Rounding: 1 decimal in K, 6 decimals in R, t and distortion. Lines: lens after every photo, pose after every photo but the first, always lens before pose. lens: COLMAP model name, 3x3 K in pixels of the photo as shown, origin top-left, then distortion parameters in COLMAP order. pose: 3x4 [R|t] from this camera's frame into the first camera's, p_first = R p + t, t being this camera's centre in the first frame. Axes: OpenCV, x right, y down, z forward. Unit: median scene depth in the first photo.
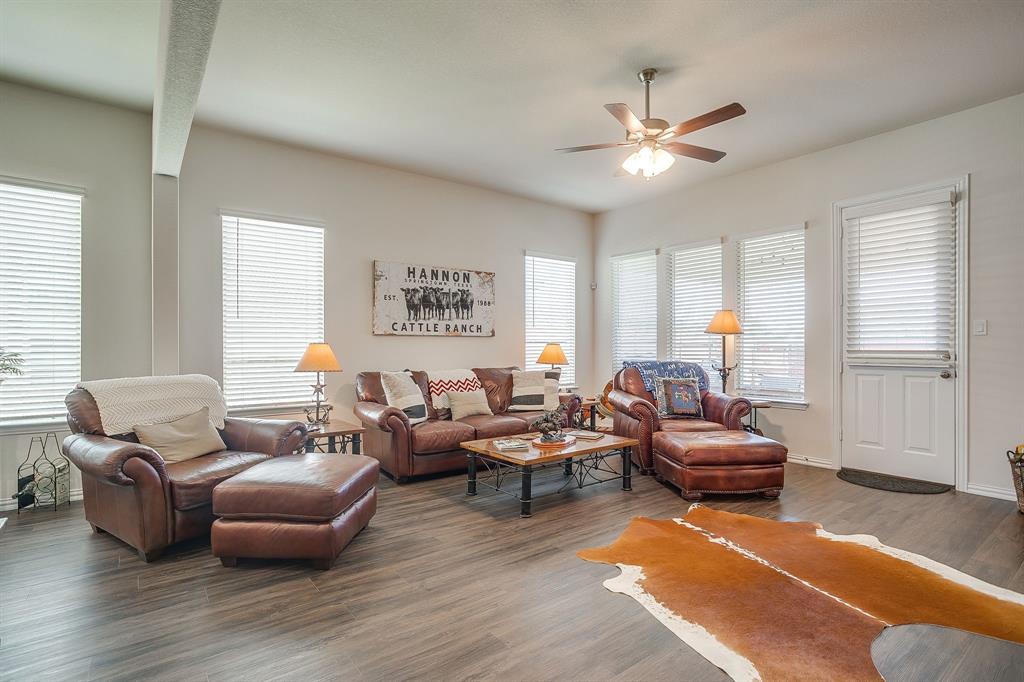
lens RADIAL K [[498.0, 0, 494.6], [0, 498.0, 347.3], [0, 0, 1]] dist [-0.053506, 0.023911]
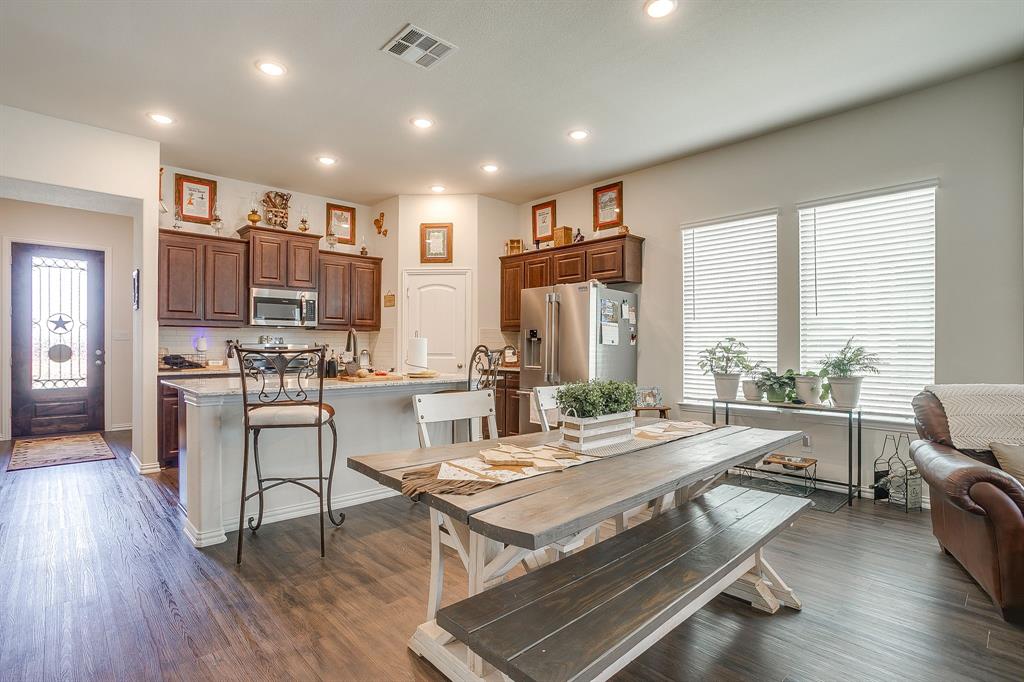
lens RADIAL K [[498.0, 0, 507.6], [0, 498.0, 342.6], [0, 0, 1]] dist [-0.053506, 0.023911]
pose [[0.118804, -0.007320, -0.992891, -0.018776], [-0.002825, 0.999966, -0.007710, 0.000010], [0.992914, 0.003721, 0.118779, 0.069458]]
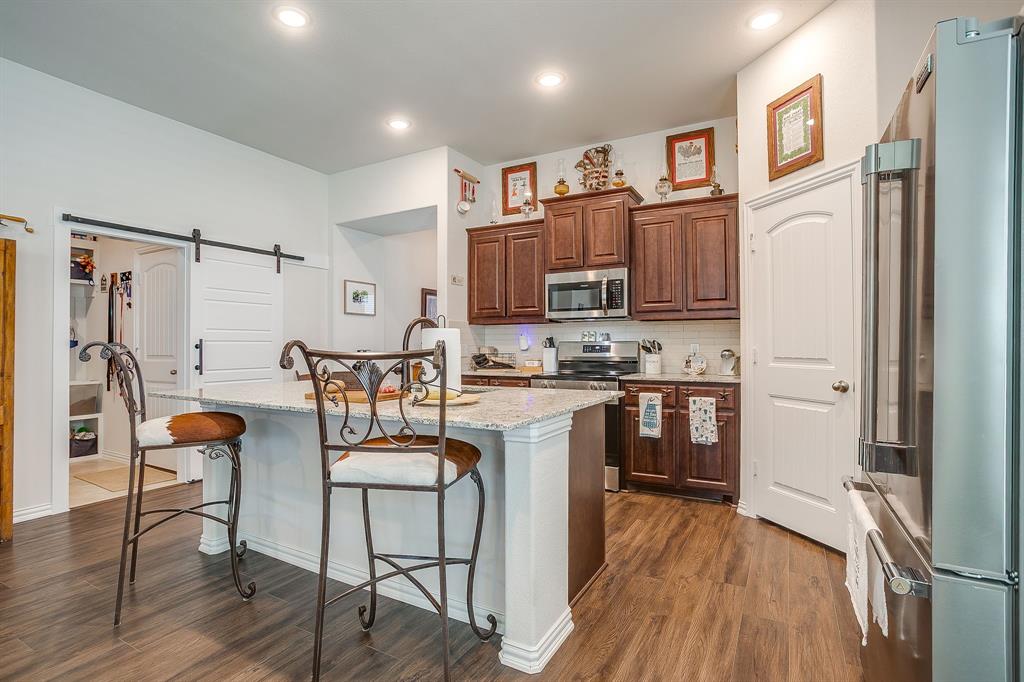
lens RADIAL K [[498.0, 0, 506.4], [0, 498.0, 347.0], [0, 0, 1]] dist [-0.053506, 0.023911]
pose [[-0.904989, 0.000121, -0.425434, -0.897898], [-0.000381, 0.999999, 0.001095, 0.006015], [0.425434, 0.001153, -0.904989, 0.530457]]
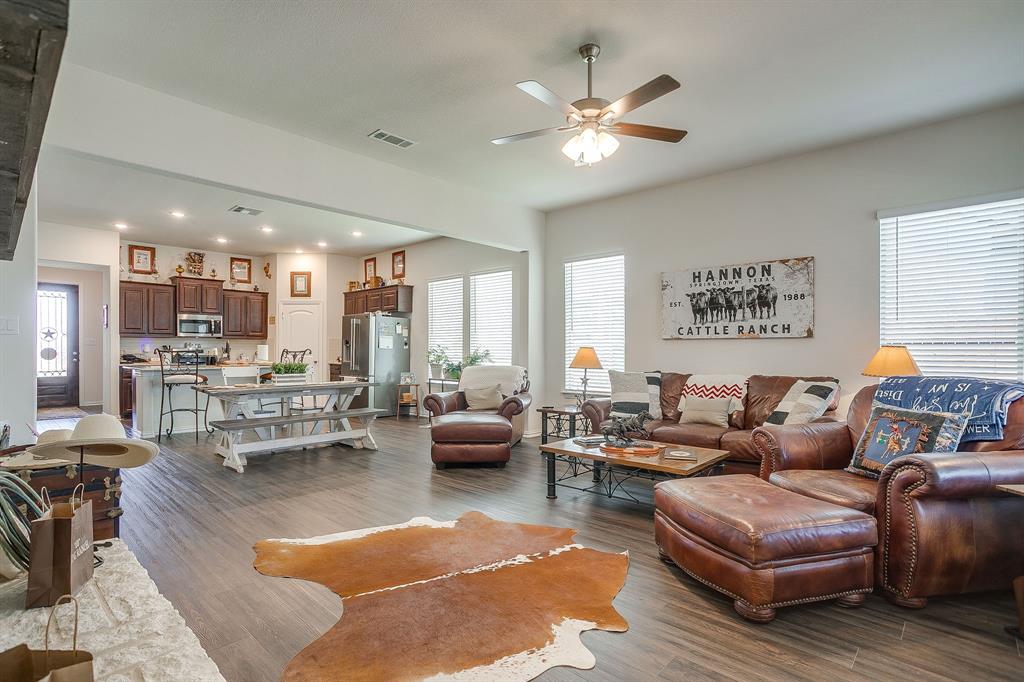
lens RADIAL K [[498.0, 0, 512.6], [0, 498.0, 349.6], [0, 0, 1]] dist [-0.053506, 0.023911]
pose [[0.190589, 0.000701, -0.981670, 1.051845], [-0.003254, 0.999995, 0.000082, -0.001555], [0.981664, 0.003178, 0.190591, 0.614835]]
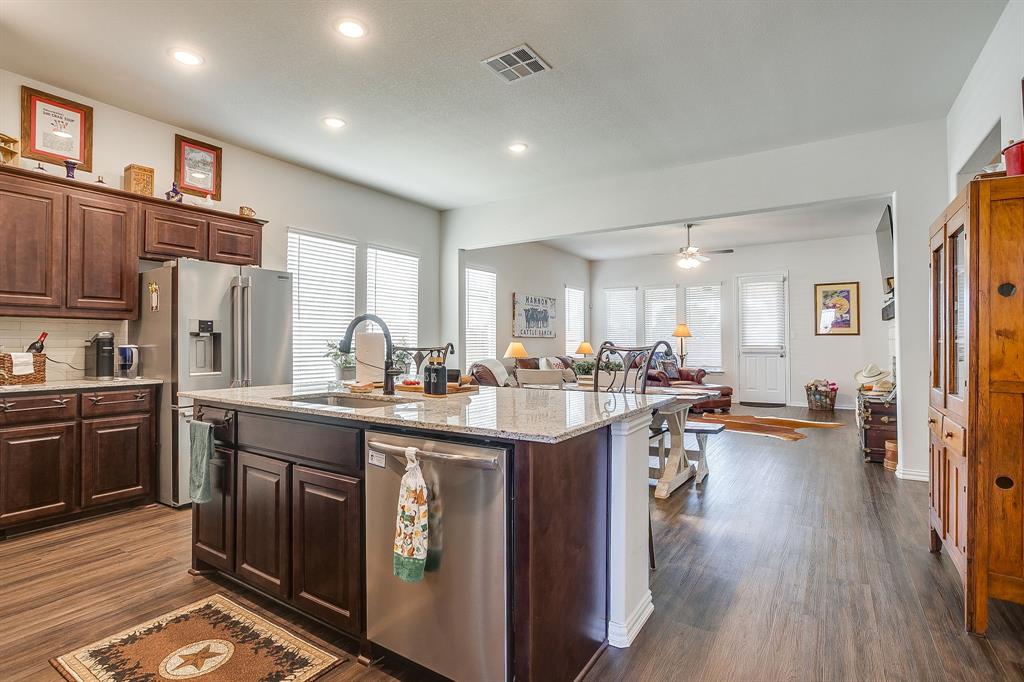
lens RADIAL K [[498.0, 0, 506.4], [0, 498.0, 333.6], [0, 0, 1]] dist [-0.053506, 0.023911]
pose [[0.939458, 0.006120, 0.342609, -1.132465], [0.001141, 0.999779, -0.020988, -0.000692], [-0.342662, 0.020108, 0.939243, -0.770257]]
